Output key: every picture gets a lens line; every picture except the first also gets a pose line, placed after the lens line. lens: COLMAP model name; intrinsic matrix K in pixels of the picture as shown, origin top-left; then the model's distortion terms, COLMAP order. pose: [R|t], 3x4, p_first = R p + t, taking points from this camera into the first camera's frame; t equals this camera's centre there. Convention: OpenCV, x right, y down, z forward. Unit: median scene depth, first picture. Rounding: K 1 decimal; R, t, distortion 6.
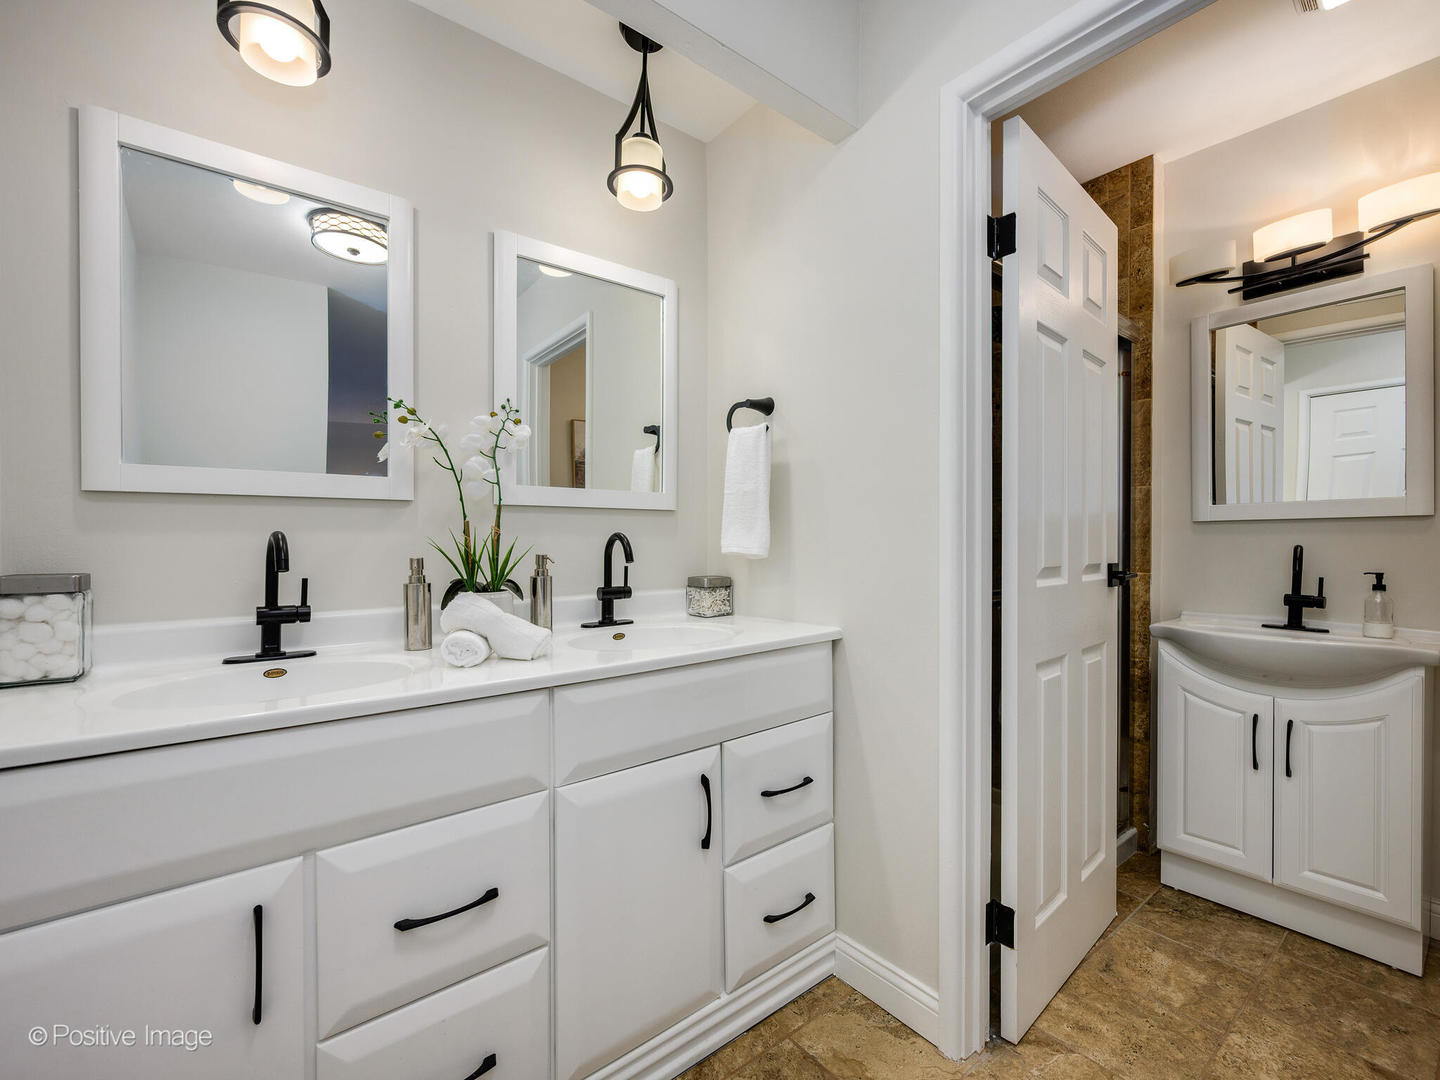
lens RADIAL K [[625.2, 0, 723.9], [0, 625.2, 550.1], [0, 0, 1]] dist [0.000564, 0.000215]
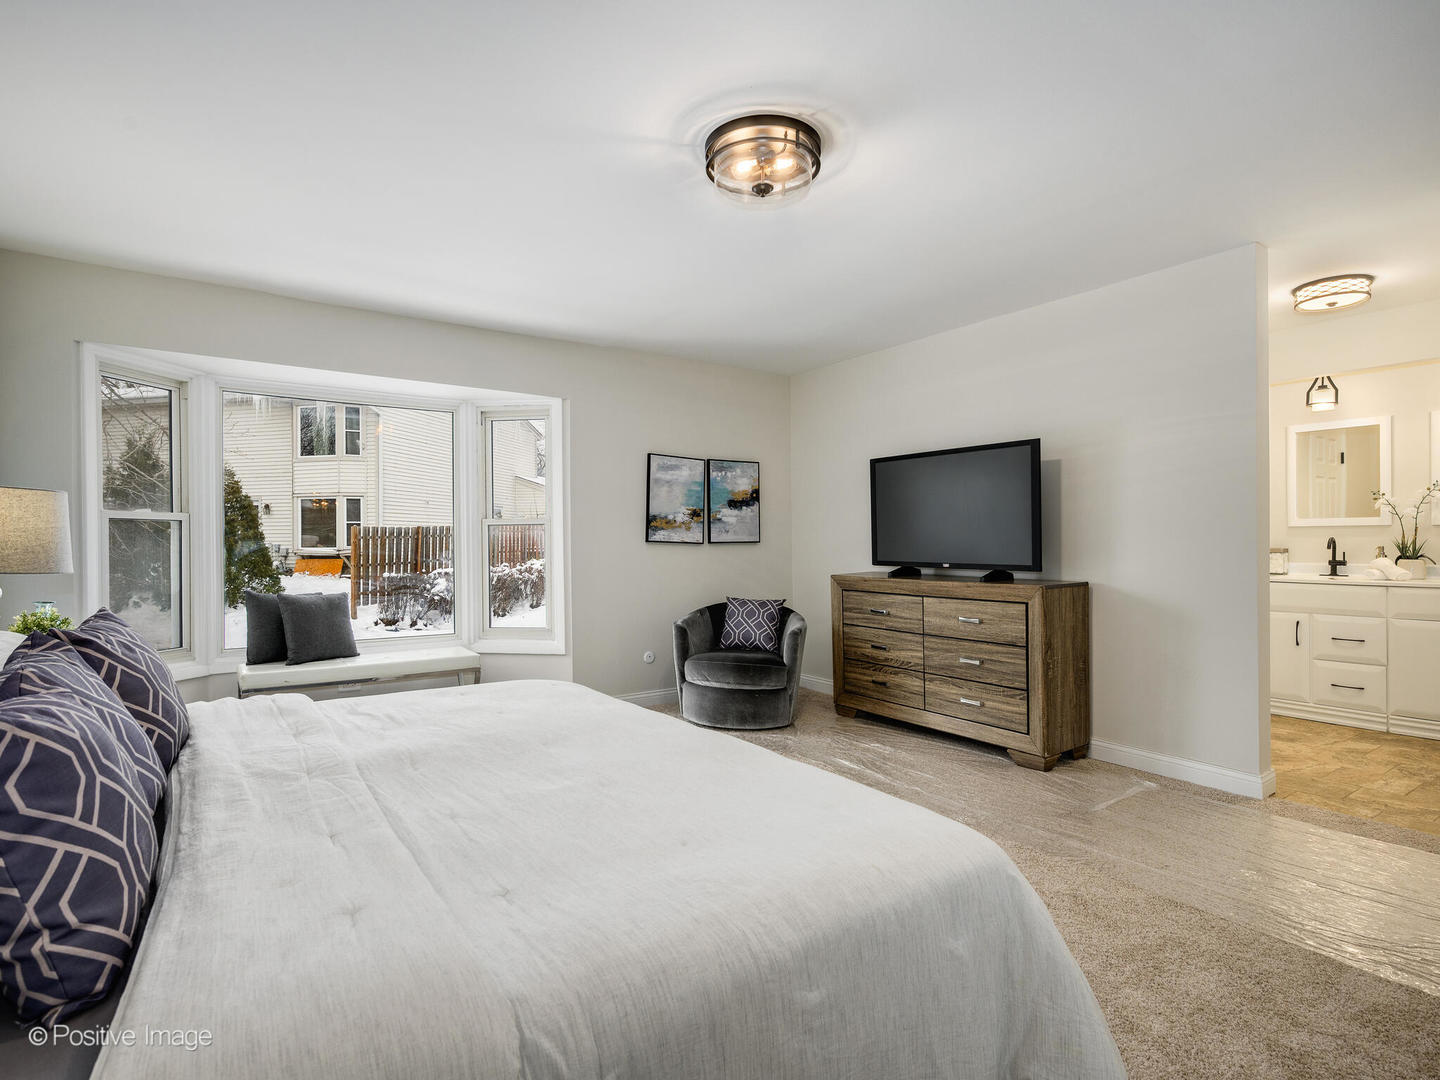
lens RADIAL K [[755.2, 0, 720.0], [0, 755.2, 540.0], [0, 0, 1]] dist [0.000144, 0.000334]
pose [[-0.075082, 0.005419, -0.997163, 3.604805], [-0.007836, 0.999951, 0.006025, -0.013150], [0.997147, 0.008266, -0.075036, -1.993286]]
